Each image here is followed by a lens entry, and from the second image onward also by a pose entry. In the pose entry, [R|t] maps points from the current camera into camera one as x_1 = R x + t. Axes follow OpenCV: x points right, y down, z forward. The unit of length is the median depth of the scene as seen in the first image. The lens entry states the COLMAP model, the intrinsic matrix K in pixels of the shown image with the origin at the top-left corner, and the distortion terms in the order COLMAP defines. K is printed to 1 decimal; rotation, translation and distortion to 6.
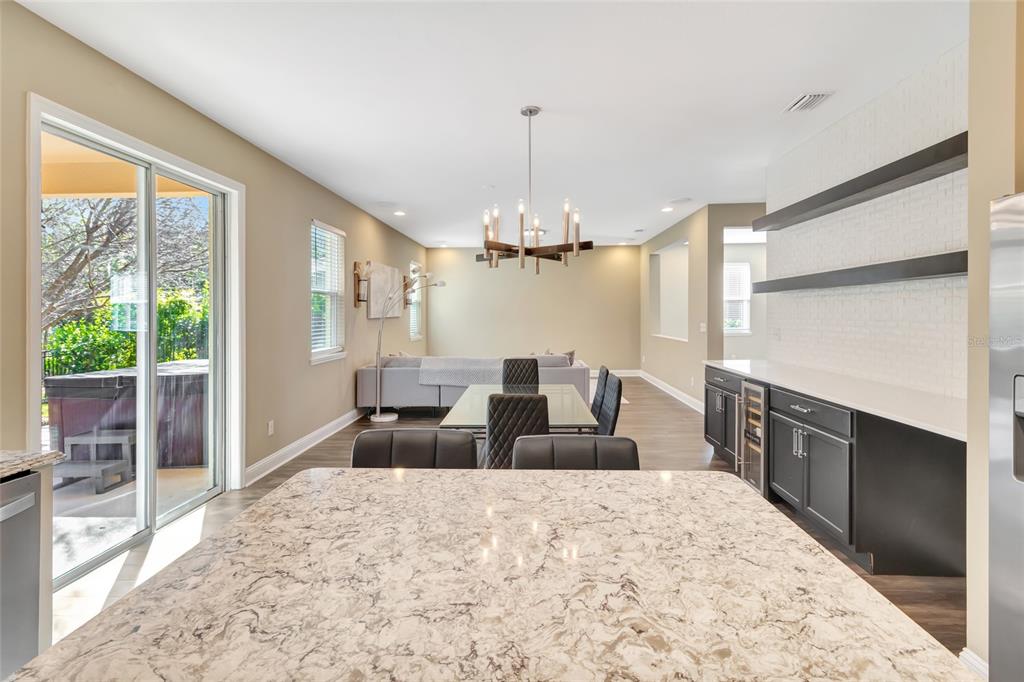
lens RADIAL K [[476.4, 0, 513.7], [0, 476.4, 309.9], [0, 0, 1]] dist [0.007362, 0.001019]
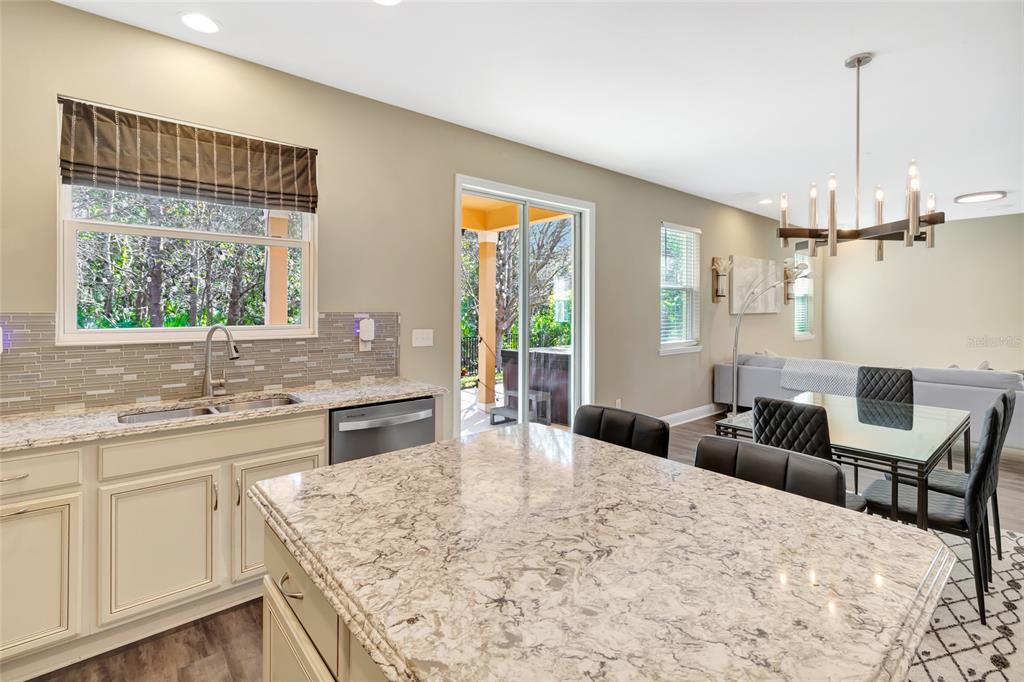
lens RADIAL K [[476.4, 0, 519.5], [0, 476.4, 306.4], [0, 0, 1]] dist [0.007362, 0.001019]
pose [[0.682544, 0.005519, -0.730824, 0.431188], [-0.003784, 0.999985, 0.004019, -0.001033], [0.730835, 0.000022, 0.682555, 0.044829]]
